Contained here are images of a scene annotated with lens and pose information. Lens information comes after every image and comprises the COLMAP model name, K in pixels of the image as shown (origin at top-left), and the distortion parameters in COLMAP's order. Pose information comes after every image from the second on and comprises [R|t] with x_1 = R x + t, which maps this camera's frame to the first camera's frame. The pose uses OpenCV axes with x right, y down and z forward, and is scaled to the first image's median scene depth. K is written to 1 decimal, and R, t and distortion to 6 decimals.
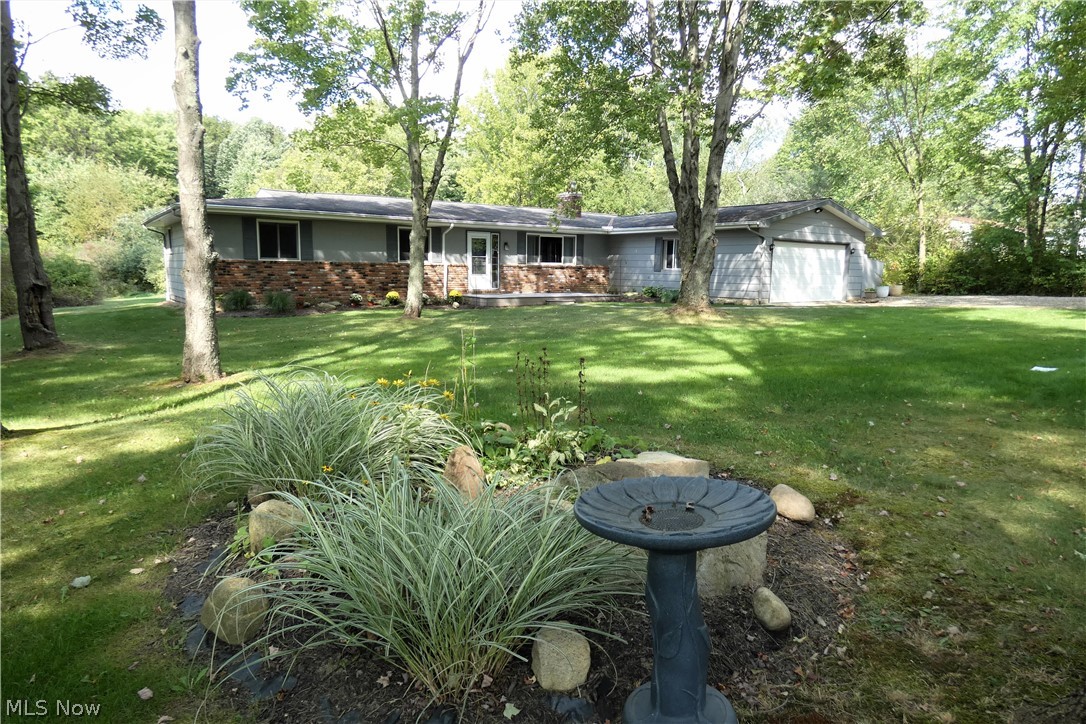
lens RADIAL K [[657.2, 0, 537.8], [0, 657.2, 362.0], [0, 0, 1]] dist [-0.001479, -0.000039]
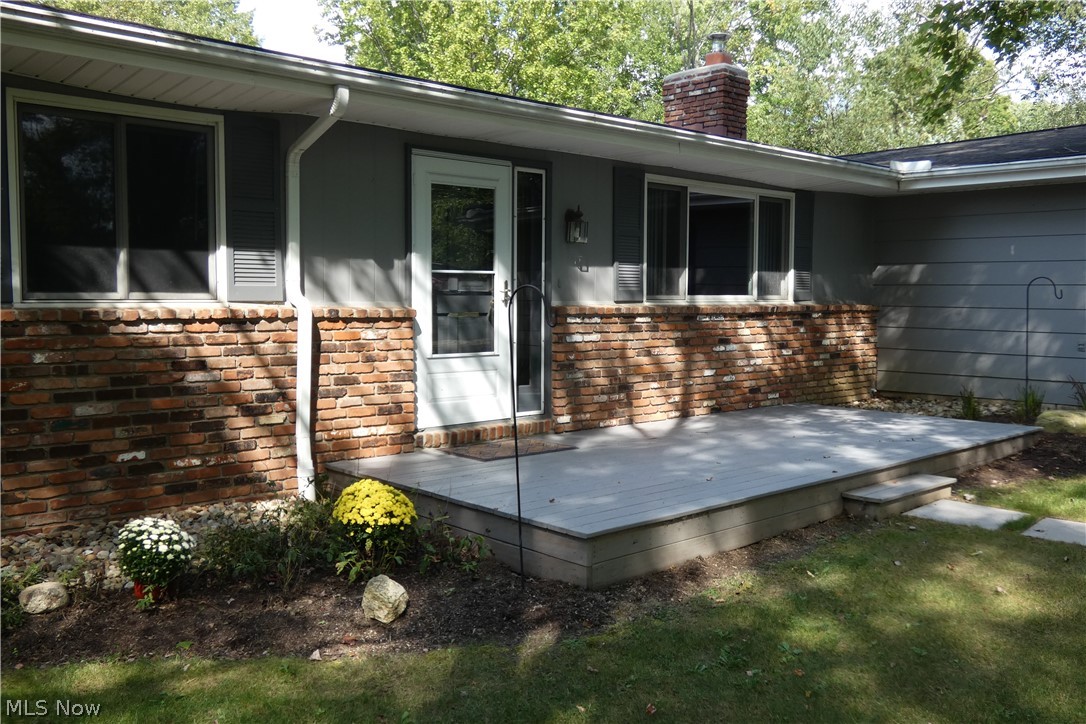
lens RADIAL K [[947.9, 0, 547.0], [0, 947.9, 363.5], [0, 0, 1]] dist [0.006716, 0.001033]
pose [[0.991925, -0.026708, 0.123978, -0.098025], [0.036708, 0.996192, -0.079088, -0.101545], [-0.121394, 0.083000, 0.989128, 0.669659]]
